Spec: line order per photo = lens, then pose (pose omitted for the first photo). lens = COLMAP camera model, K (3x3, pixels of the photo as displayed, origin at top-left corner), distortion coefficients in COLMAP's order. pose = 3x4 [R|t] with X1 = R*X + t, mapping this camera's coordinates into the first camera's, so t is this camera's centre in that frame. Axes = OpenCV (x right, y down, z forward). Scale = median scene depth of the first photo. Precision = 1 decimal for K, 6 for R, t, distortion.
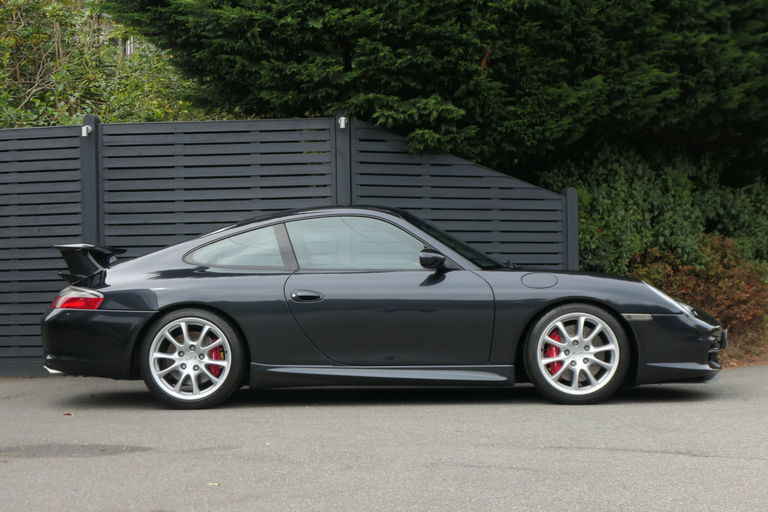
lens RADIAL K [[1649.0, 0, 384.8], [0, 1649.0, 234.7], [0, 0, 1]] dist [0.198178, -2.822970]
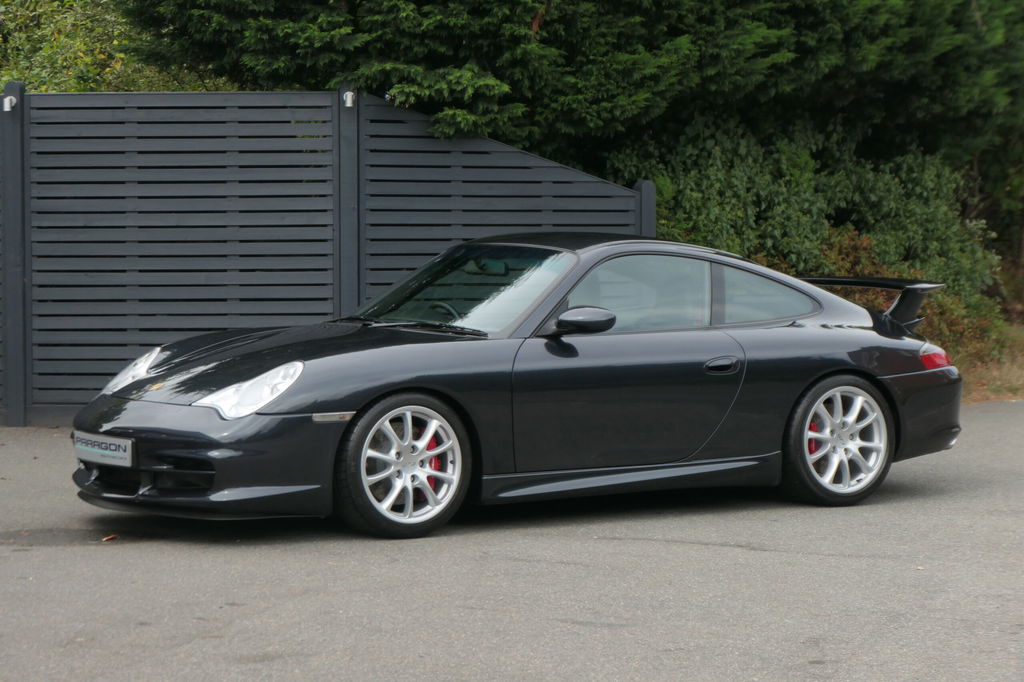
lens RADIAL K [[3214.3, 0, 512.0], [0, 3214.3, 341.0], [0, 0, 1]] dist [0.000252, 1.423257]
pose [[0.998164, 0.011374, 0.059484, -0.035835], [-0.016364, 0.996324, 0.084089, -0.078917], [-0.058309, -0.084908, 0.994681, -0.466539]]
